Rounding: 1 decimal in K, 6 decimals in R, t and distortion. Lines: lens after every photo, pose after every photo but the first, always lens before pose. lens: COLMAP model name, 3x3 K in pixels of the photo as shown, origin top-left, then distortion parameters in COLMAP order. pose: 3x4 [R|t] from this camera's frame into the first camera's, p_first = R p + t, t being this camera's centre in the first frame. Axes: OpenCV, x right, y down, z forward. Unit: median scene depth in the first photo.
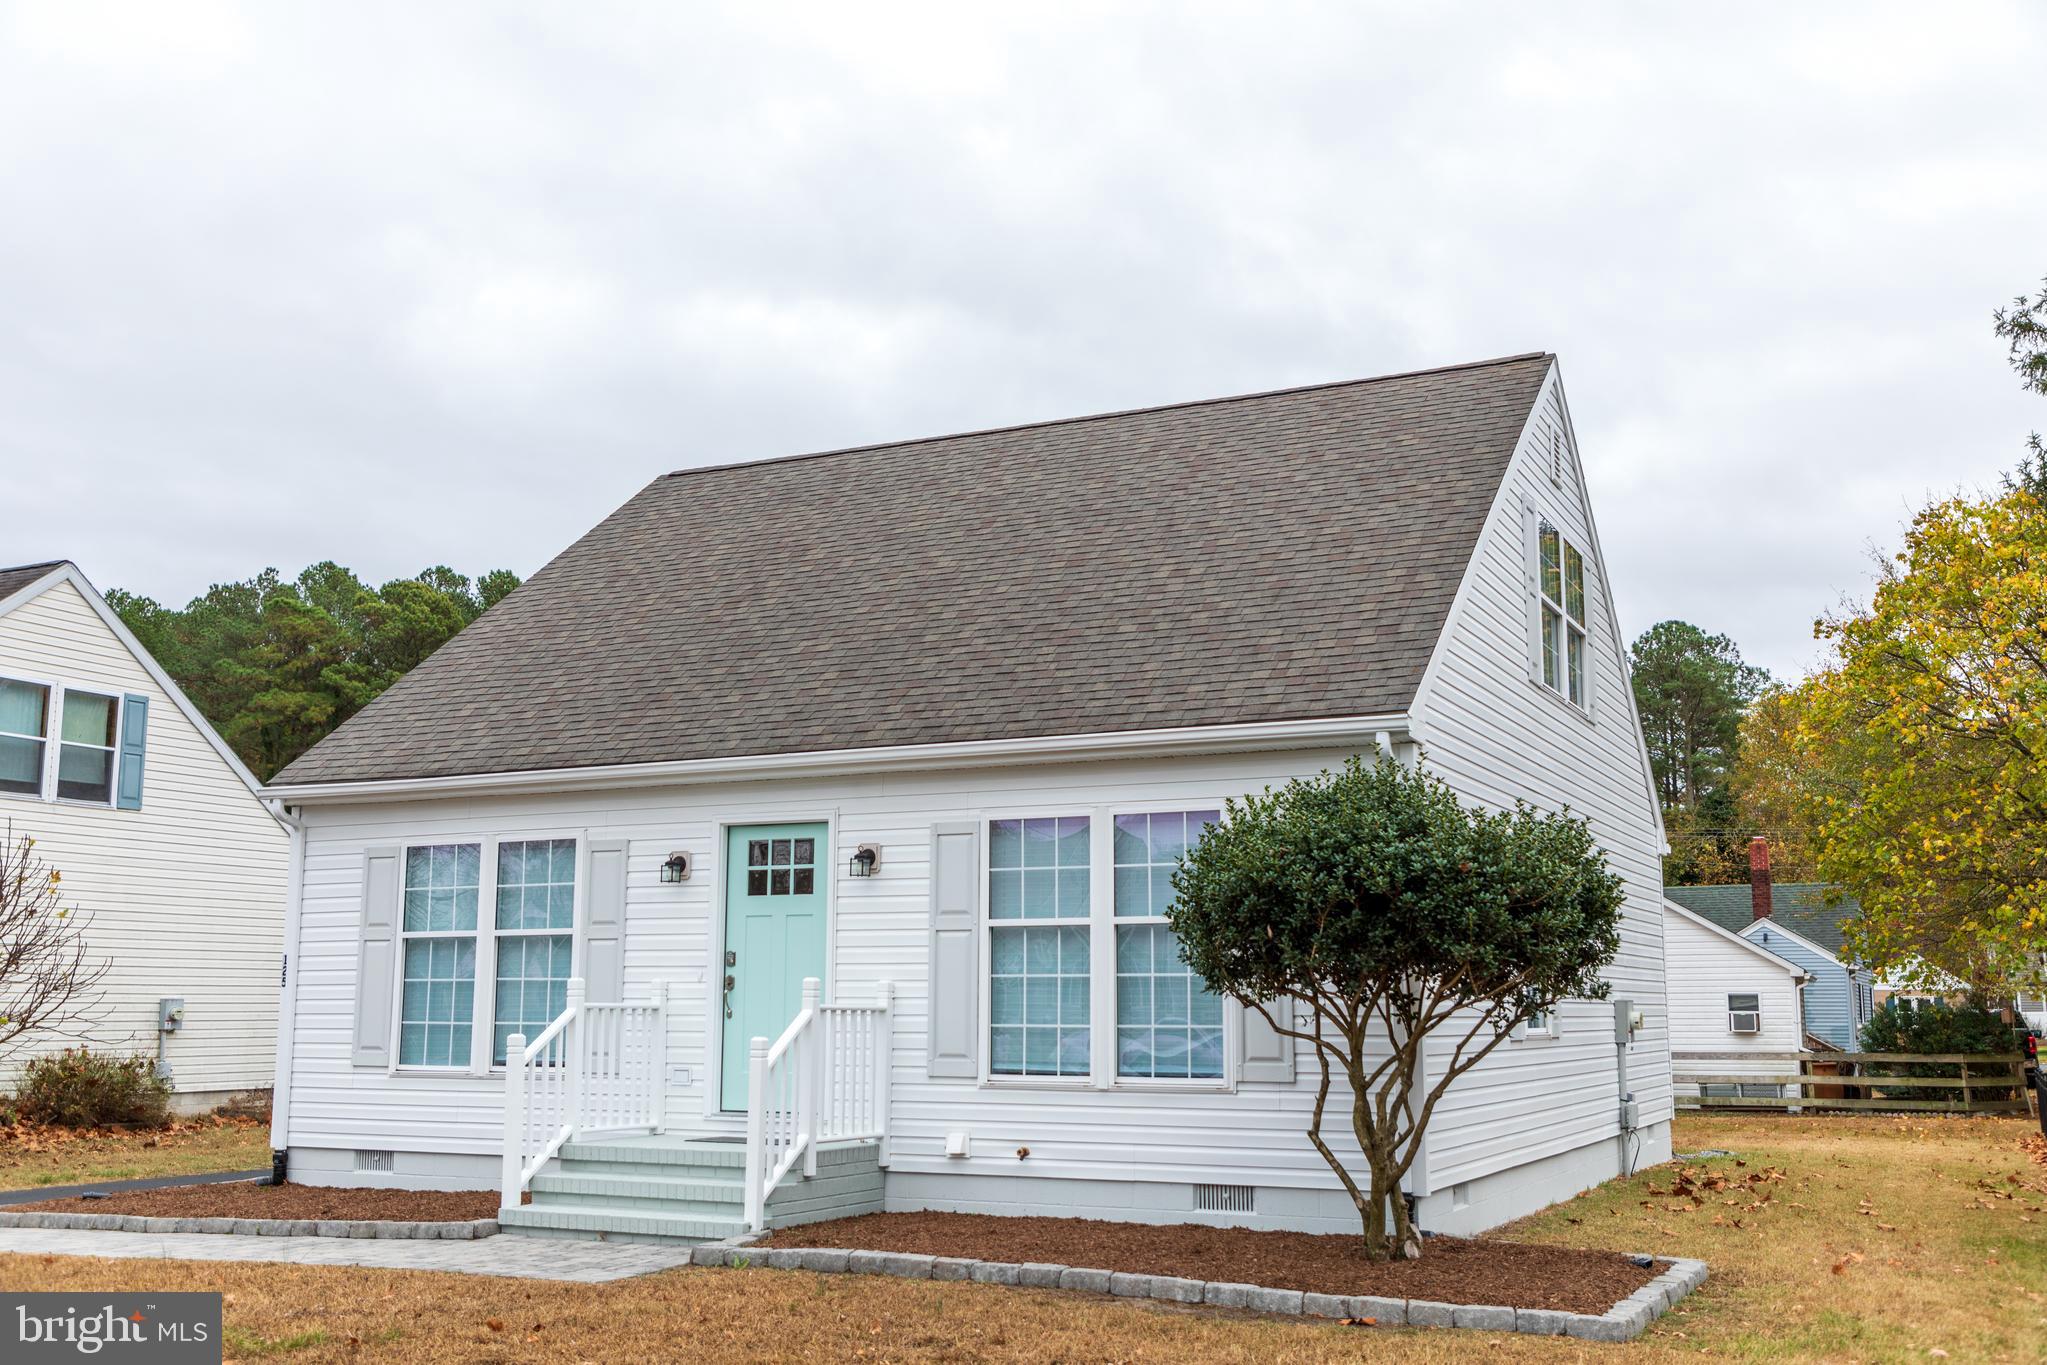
lens RADIAL K [[1963.9, 0, 1023.5], [0, 1963.9, 682.5], [0, 0, 1]] dist [0.003057, 0.002246]
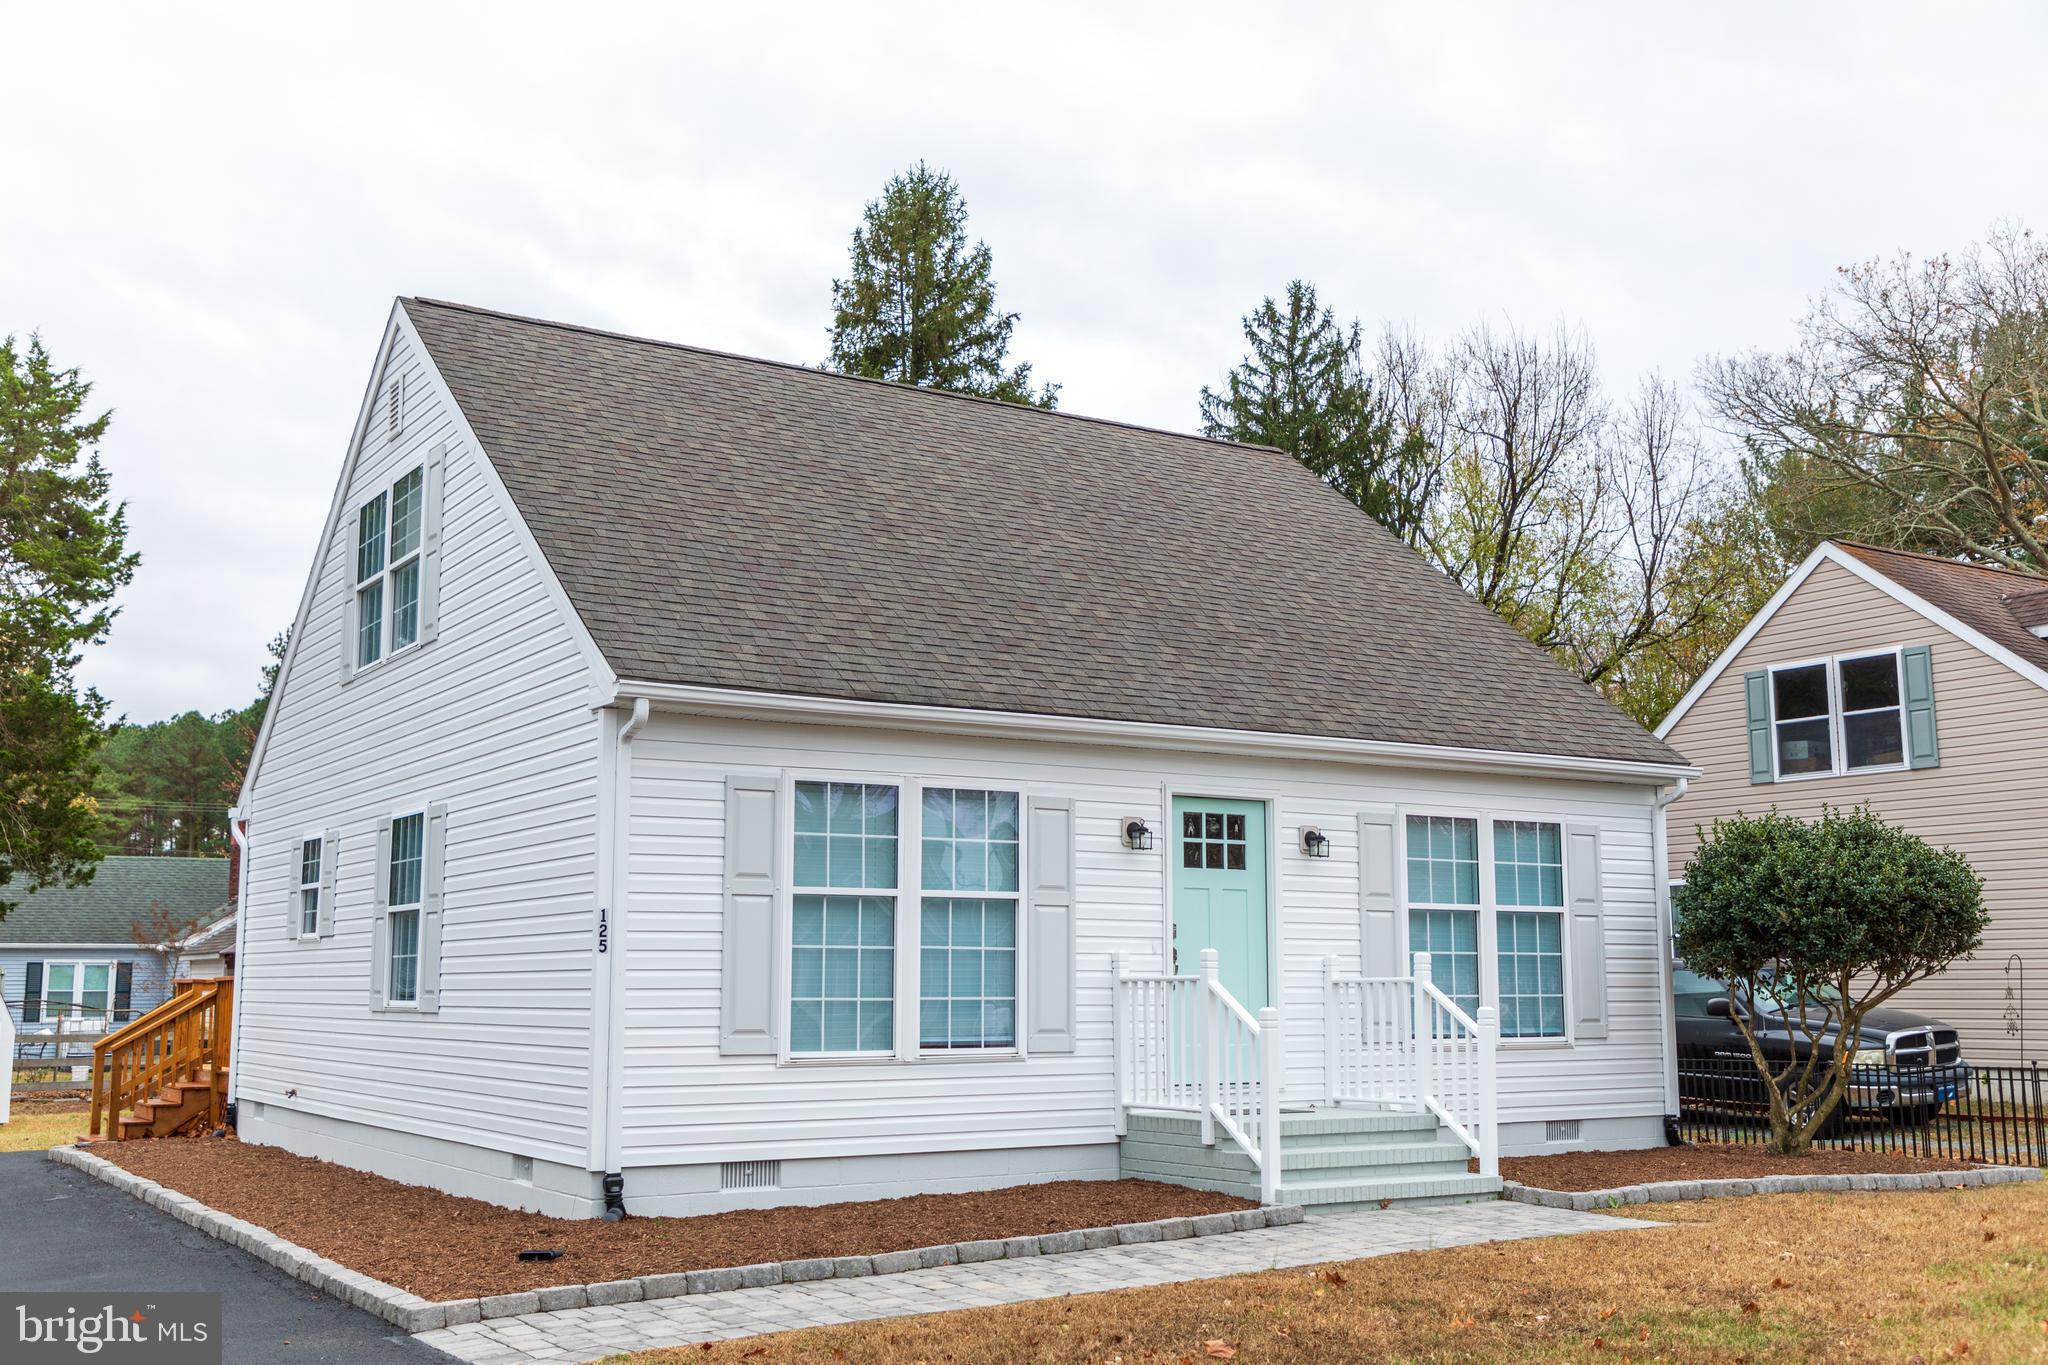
lens RADIAL K [[2093.2, 0, 1024.0], [0, 2093.2, 682.5], [0, 0, 1]] dist [0.012399, 0.010792]
pose [[0.521173, 0.119519, 0.845041, -1.080539], [-0.139731, 0.988734, -0.053664, 0.084201], [-0.841935, -0.090110, 0.532002, 0.515575]]
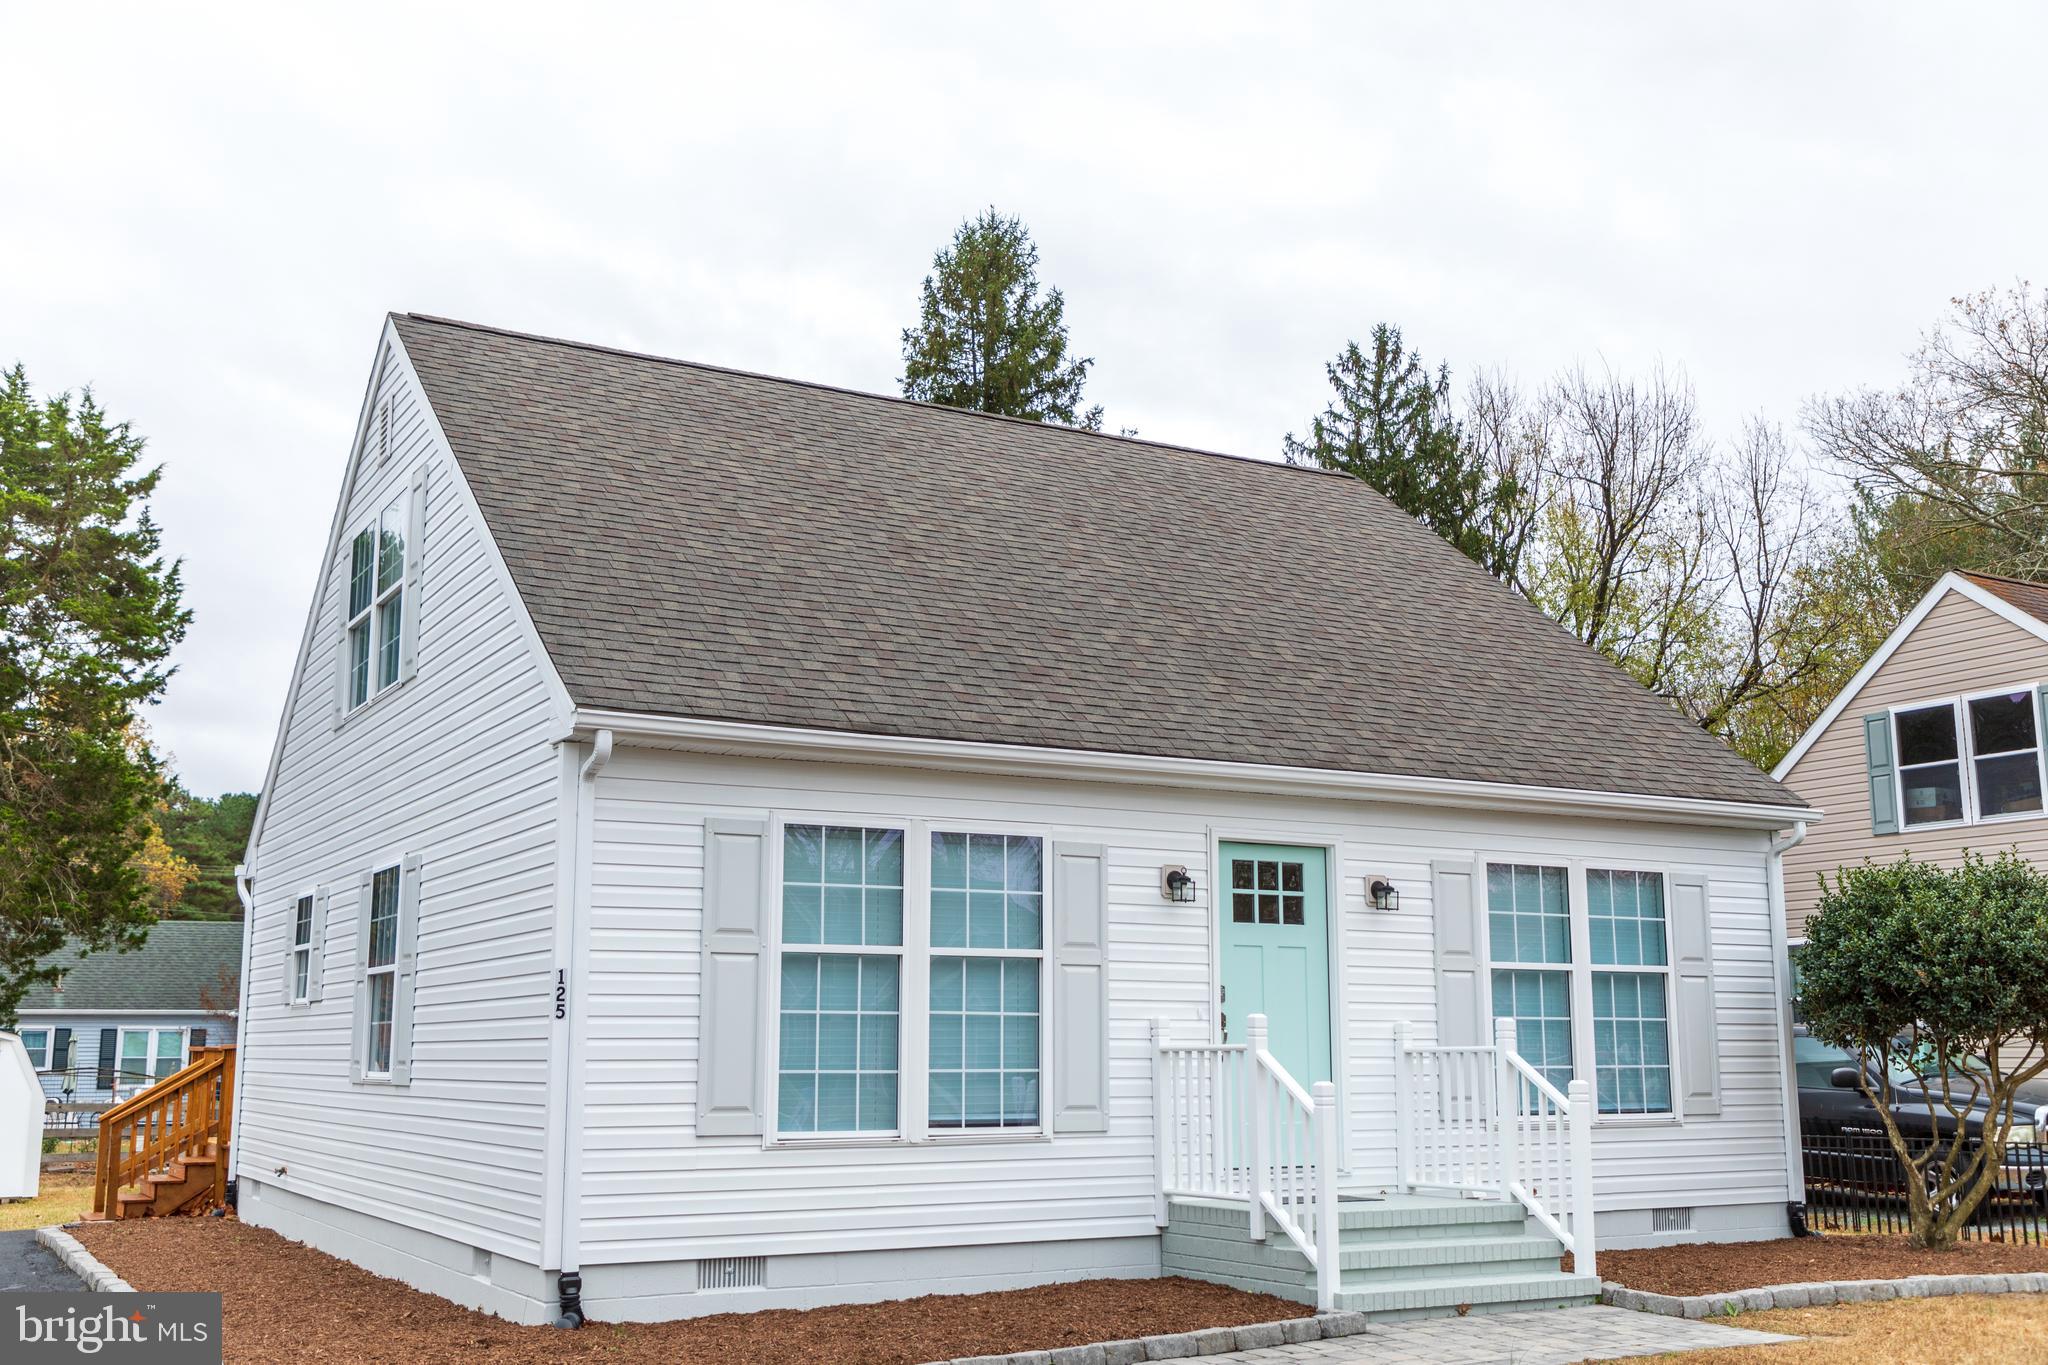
lens RADIAL K [[2052.2, 0, 1024.0], [0, 2052.2, 682.5], [0, 0, 1]] dist [0.011328, -0.001926]
pose [[0.565943, 0.142922, 0.811962, -0.952841], [-0.134738, 0.987652, -0.079935, 0.088592], [-0.813360, -0.064163, 0.578212, 0.551256]]
